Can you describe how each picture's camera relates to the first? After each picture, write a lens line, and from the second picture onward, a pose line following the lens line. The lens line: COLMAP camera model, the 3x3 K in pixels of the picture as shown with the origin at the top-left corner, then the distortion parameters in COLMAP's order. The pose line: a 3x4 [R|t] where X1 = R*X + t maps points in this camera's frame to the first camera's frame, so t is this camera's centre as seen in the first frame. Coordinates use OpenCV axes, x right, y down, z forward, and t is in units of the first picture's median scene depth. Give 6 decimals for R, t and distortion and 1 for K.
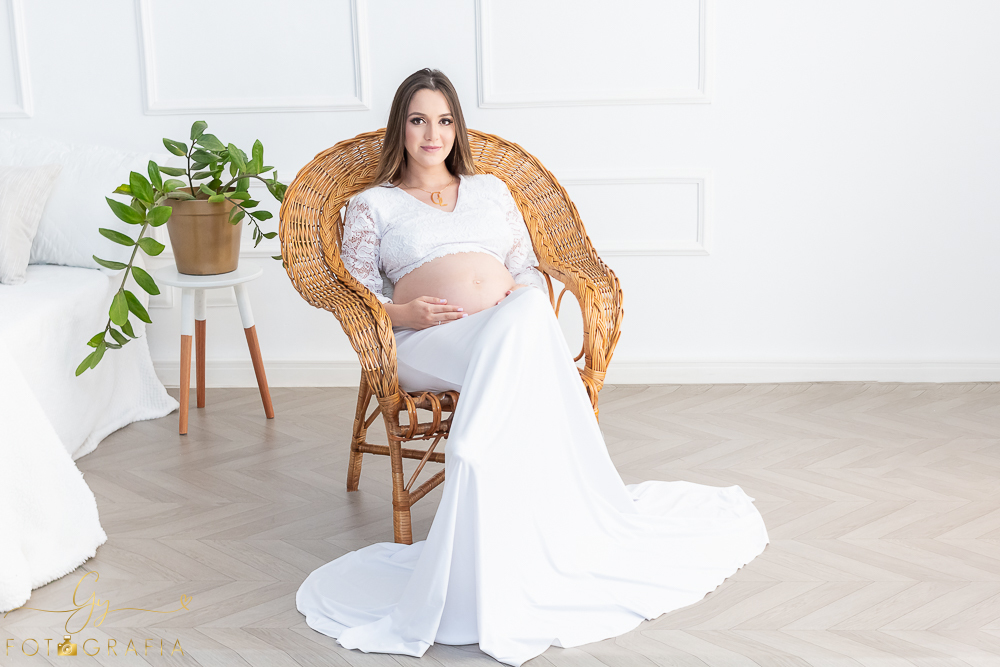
lens RADIAL K [[1538.0, 0, 500.0], [0, 1538.0, 333.5], [0, 0, 1]] dist [0.019691, -0.049321]
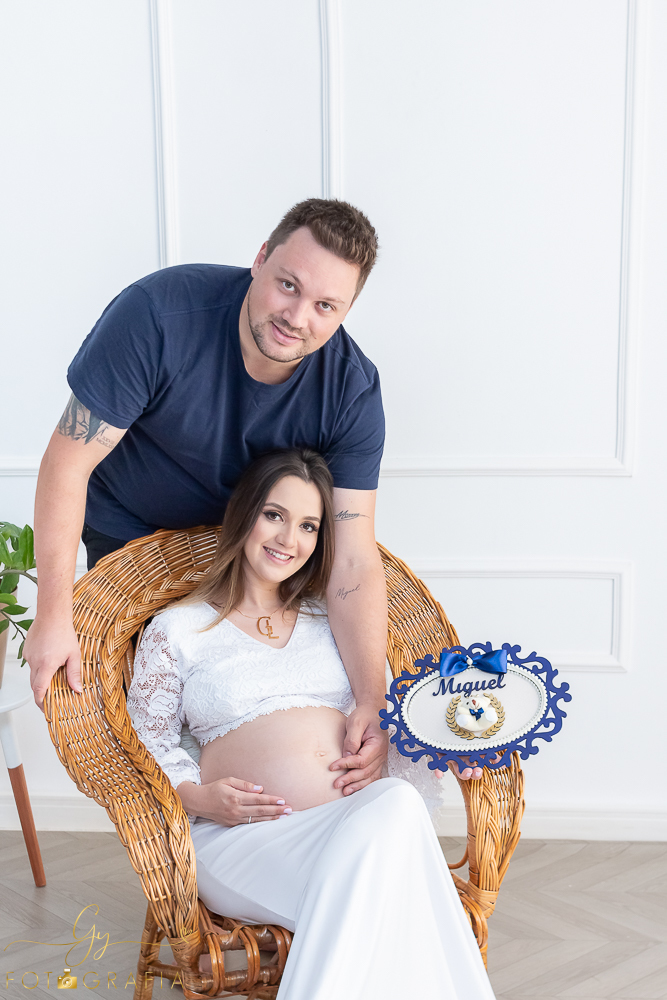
lens RADIAL K [[1538.0, 0, 333.5], [0, 1538.0, 500.0], [0, 0, 1]] dist [0.019691, -0.049321]
pose [[0.999740, 0.017697, -0.014344, 0.000808], [-0.018530, 0.998018, -0.060139, -0.107517], [0.013251, 0.060390, 0.998087, 0.288120]]
